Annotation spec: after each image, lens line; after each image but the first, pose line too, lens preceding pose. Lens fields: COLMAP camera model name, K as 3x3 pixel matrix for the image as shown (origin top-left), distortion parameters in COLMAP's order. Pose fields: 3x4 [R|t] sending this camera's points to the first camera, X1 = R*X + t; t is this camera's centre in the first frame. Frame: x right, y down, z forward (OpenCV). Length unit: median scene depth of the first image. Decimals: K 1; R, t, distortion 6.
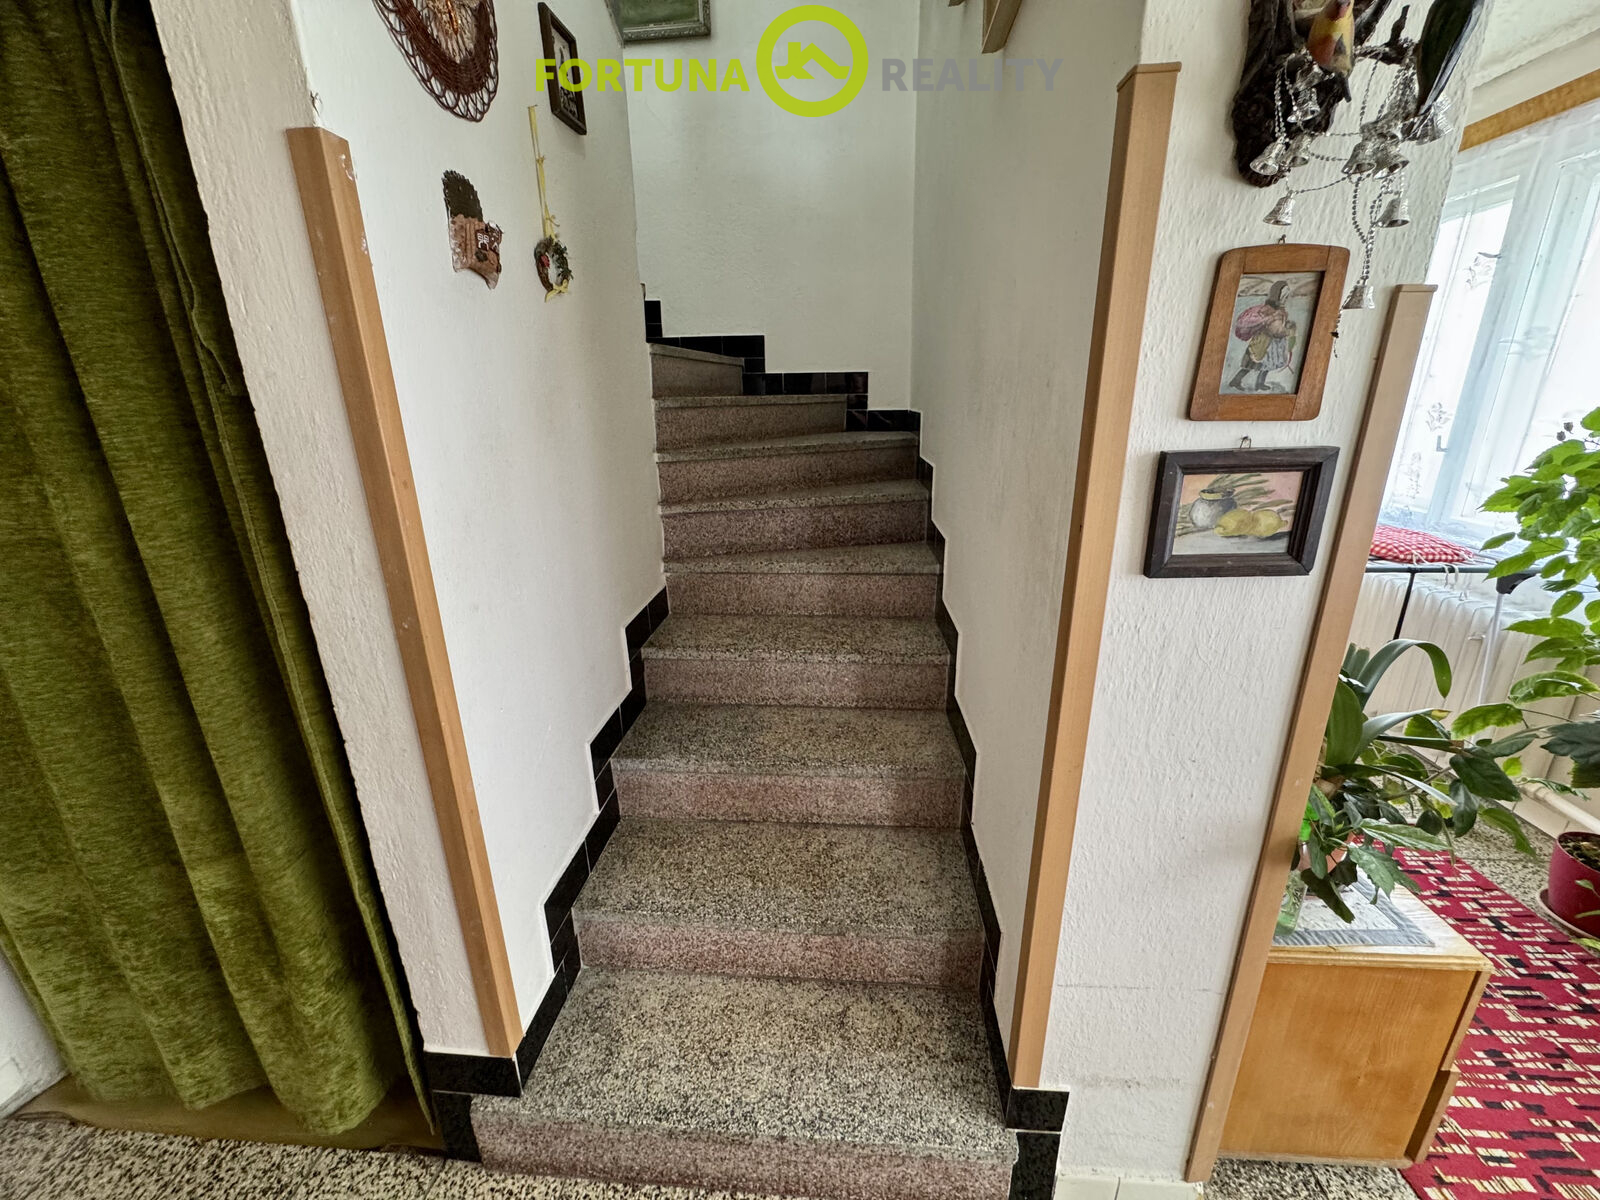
lens RADIAL K [[641.8, 0, 801.7], [0, 641.8, 602.7], [0, 0, 1]] dist [-0.002077, 0.001413]
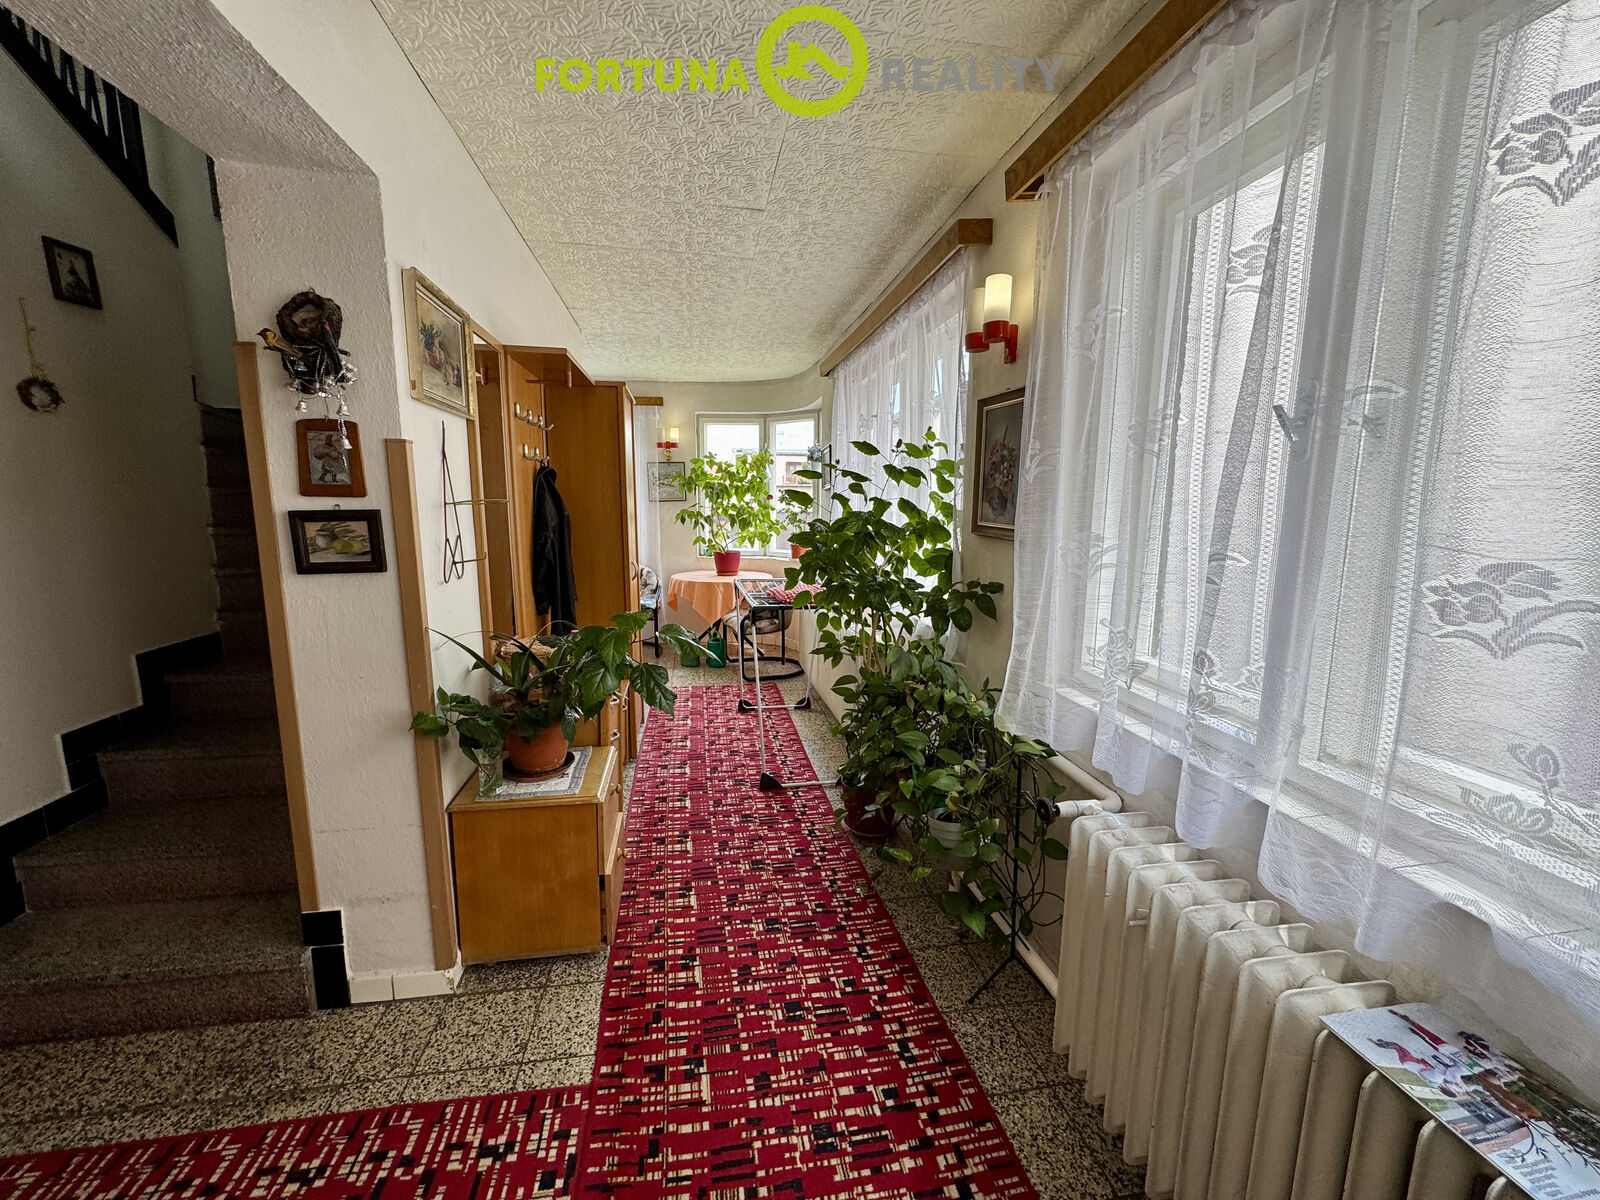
lens RADIAL K [[641.8, 0, 795.9], [0, 641.8, 602.1], [0, 0, 1]] dist [-0.002077, 0.001413]
pose [[0.973879, -0.013341, 0.226674, 1.203263], [0.047606, 0.988082, -0.146379, 0.307329], [-0.222019, 0.153347, 0.962908, -0.918160]]
